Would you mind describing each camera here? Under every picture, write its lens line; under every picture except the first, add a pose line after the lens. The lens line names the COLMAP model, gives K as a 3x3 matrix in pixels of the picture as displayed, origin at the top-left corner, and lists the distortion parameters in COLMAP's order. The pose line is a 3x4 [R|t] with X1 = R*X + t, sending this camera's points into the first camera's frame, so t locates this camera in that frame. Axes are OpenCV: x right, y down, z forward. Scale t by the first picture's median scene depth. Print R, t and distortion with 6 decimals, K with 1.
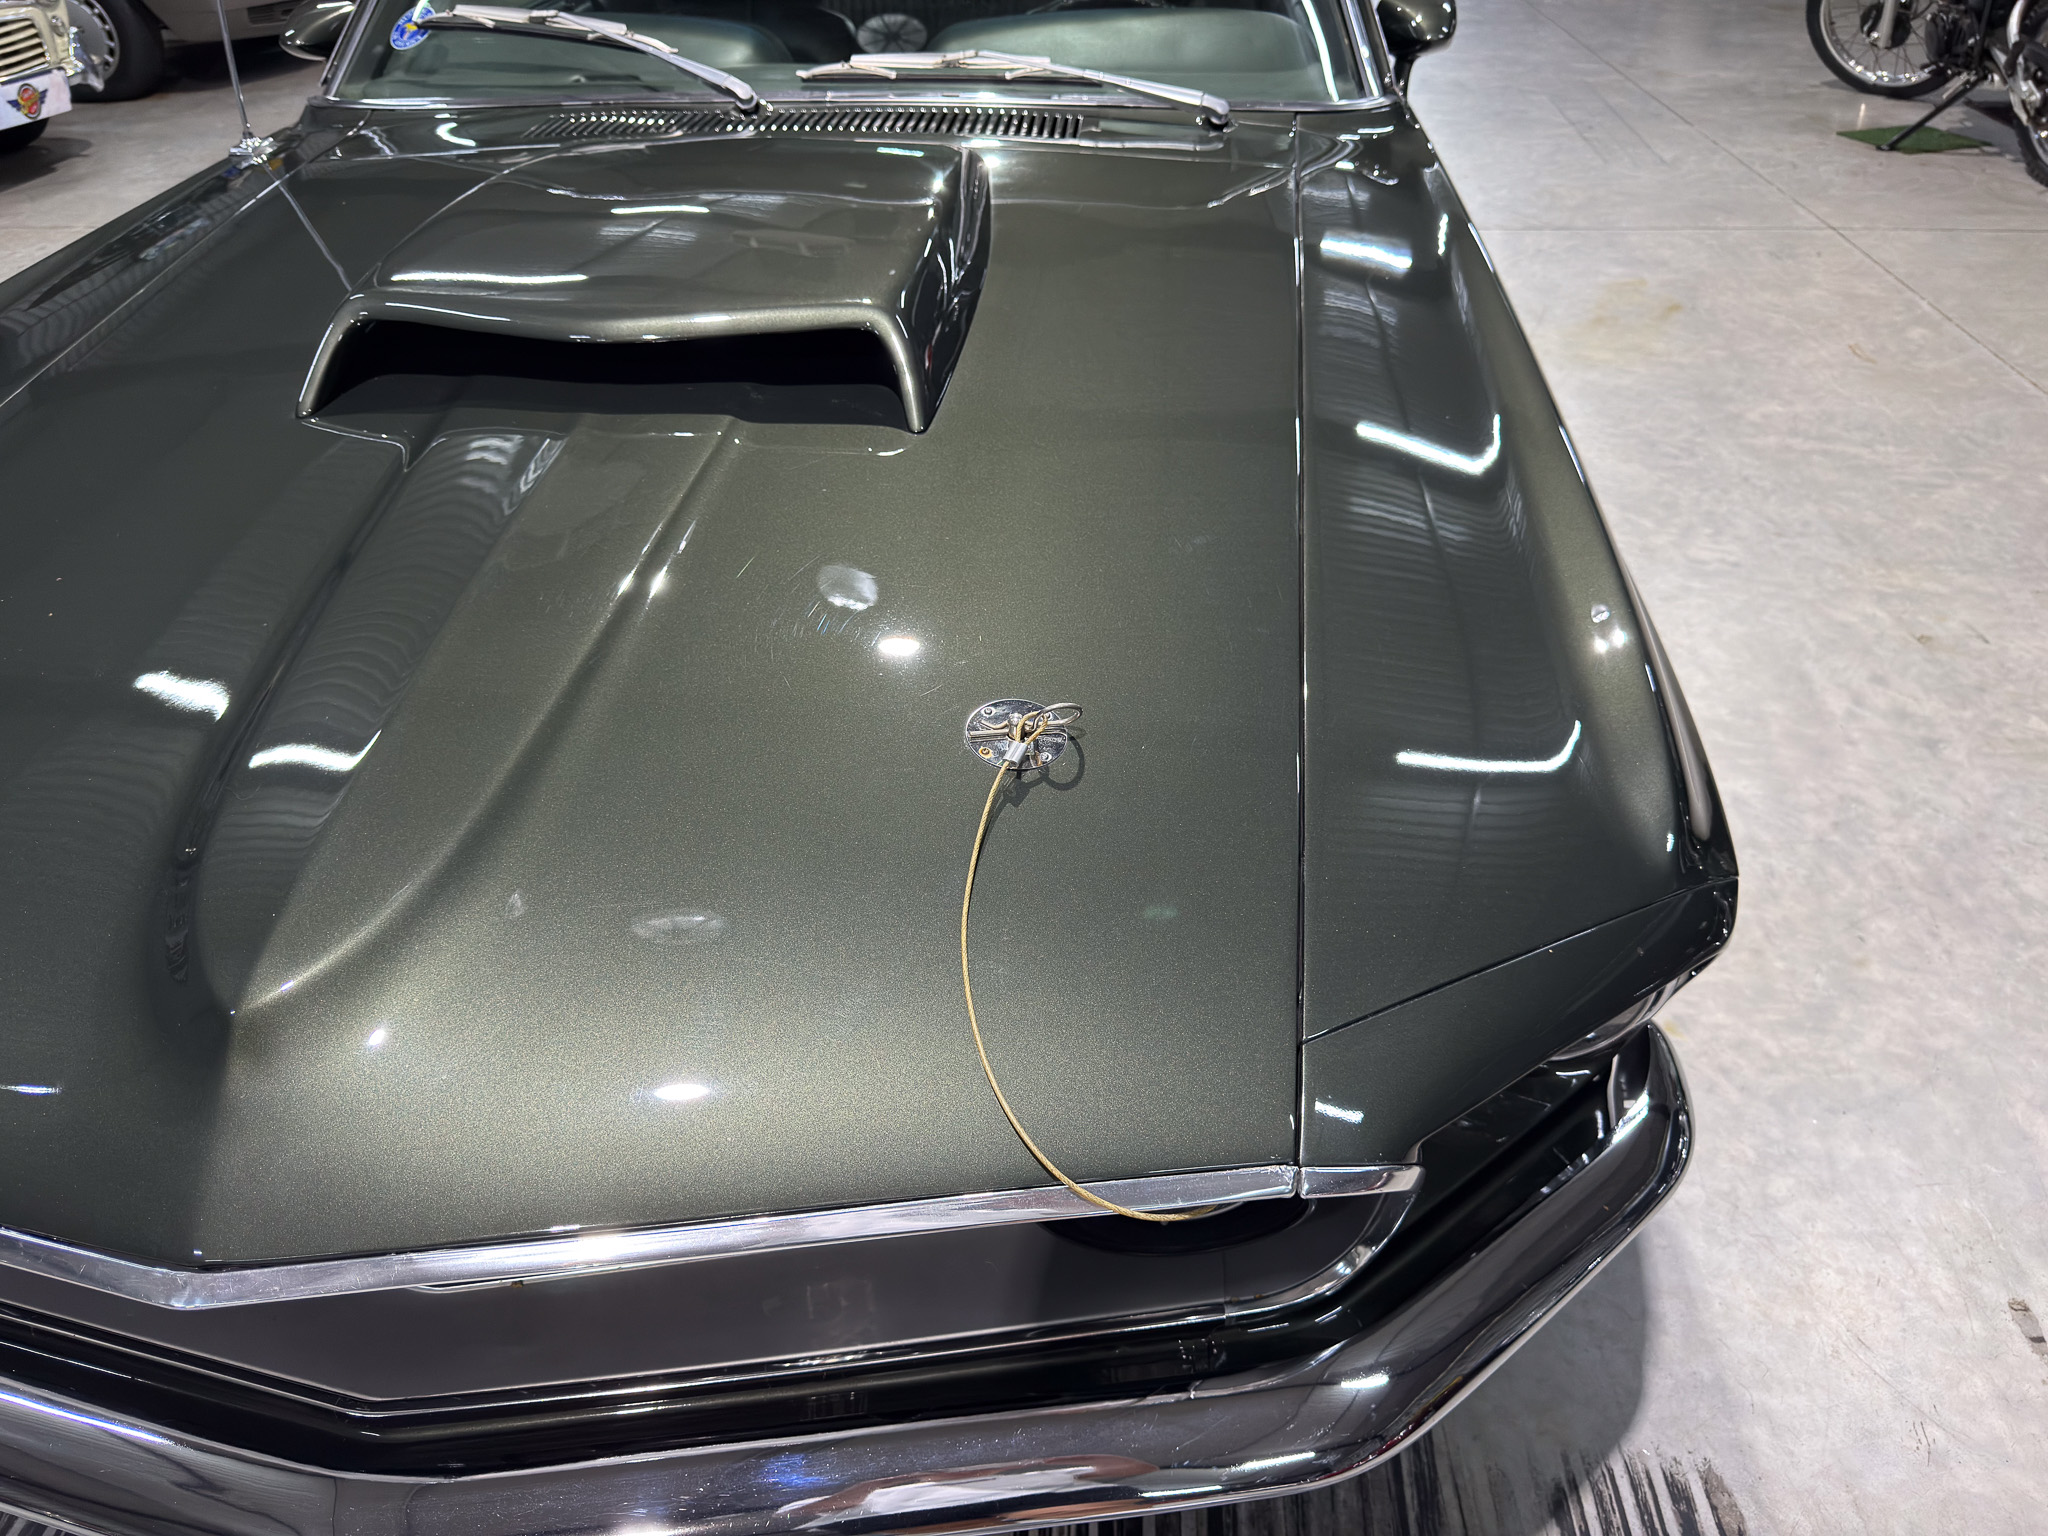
lens RADIAL K [[1463.8, 0, 1024.0], [0, 1463.8, 768.0], [0, 0, 1]] dist [0.004844, -0.013293]
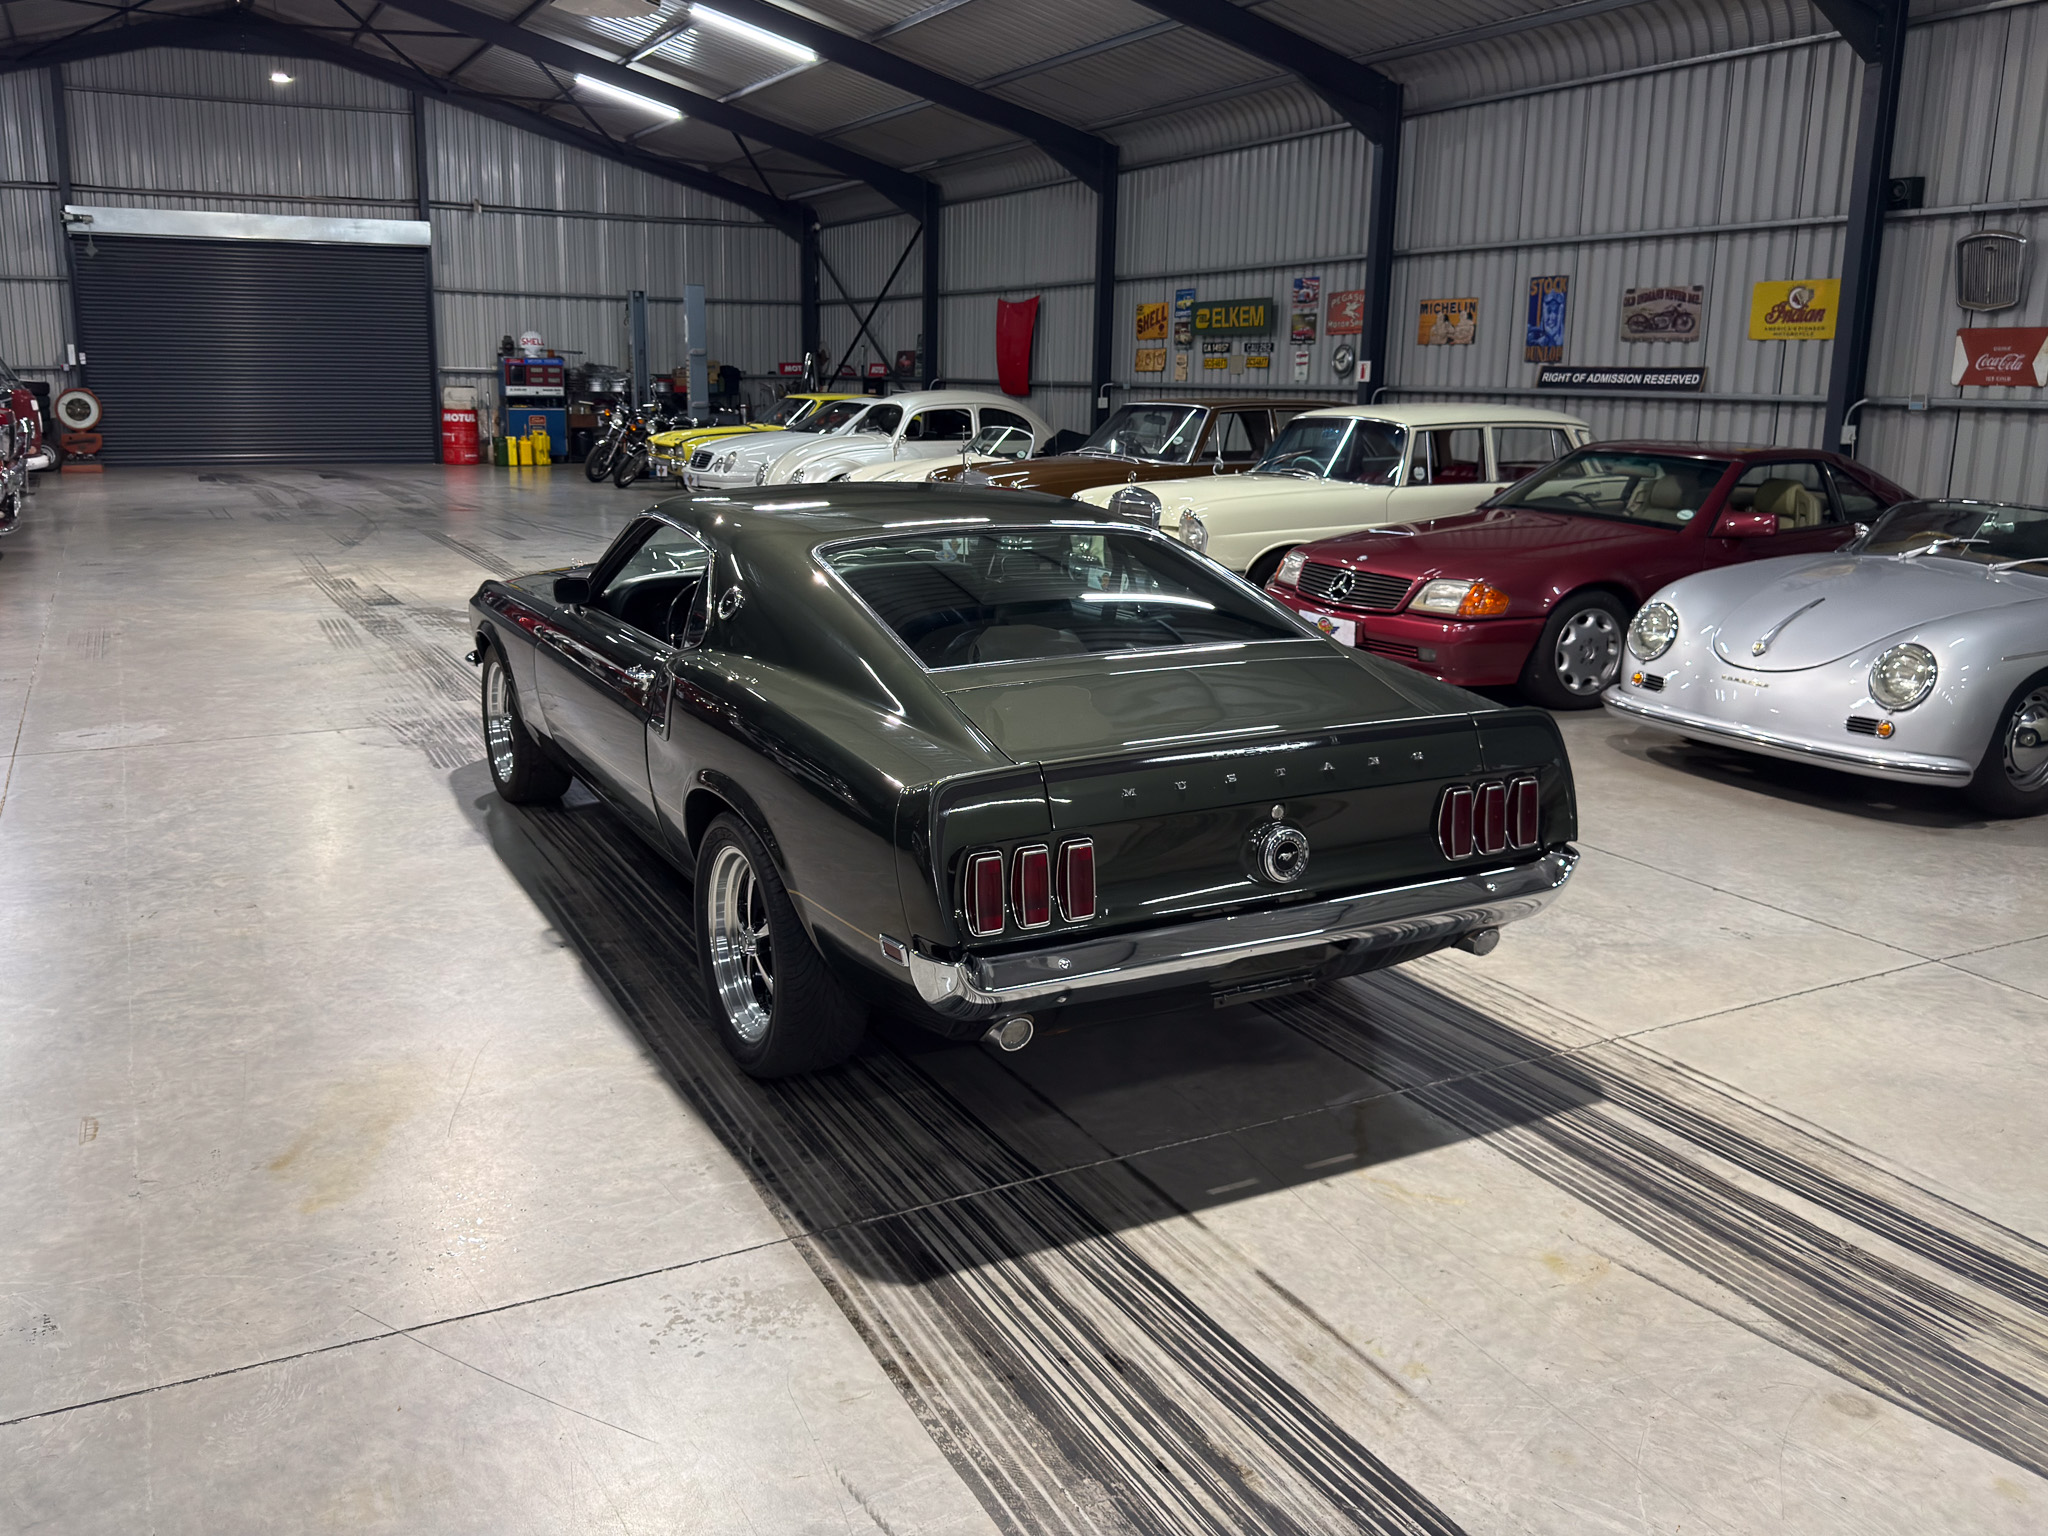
lens RADIAL K [[1608.7, 0, 935.4], [0, 1608.7, 676.0], [0, 0, 1]] dist [0.009673, -0.005941]
pose [[-0.860209, 0.104636, -0.499091, 0.871957], [-0.292607, 0.700283, 0.651141, -1.843582], [0.417638, 0.706155, -0.571773, 2.322295]]
